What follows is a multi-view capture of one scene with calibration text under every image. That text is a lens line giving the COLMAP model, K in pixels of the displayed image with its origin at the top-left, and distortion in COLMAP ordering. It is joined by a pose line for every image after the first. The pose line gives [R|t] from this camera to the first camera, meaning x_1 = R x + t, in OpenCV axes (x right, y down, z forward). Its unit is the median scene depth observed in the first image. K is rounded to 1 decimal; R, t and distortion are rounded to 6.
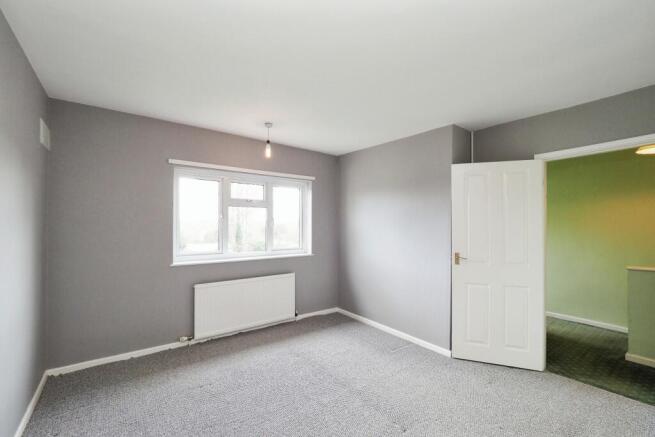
lens RADIAL K [[277.3, 0, 327.5], [0, 277.3, 218.5], [0, 0, 1]] dist [-0.000400, -0.000031]
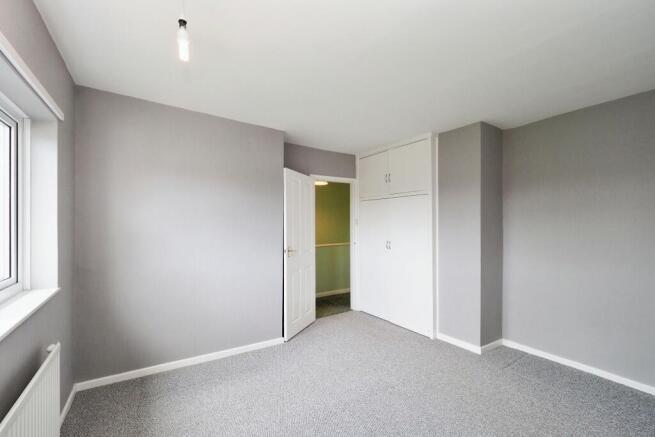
lens RADIAL K [[277.3, 0, 327.5], [0, 277.3, 218.5], [0, 0, 1]] dist [-0.000400, -0.000031]
pose [[0.066823, 0.013293, 0.997676, -0.639172], [-0.033623, 0.999373, -0.011064, 0.012292], [-0.997198, -0.032805, 0.067228, 0.754955]]
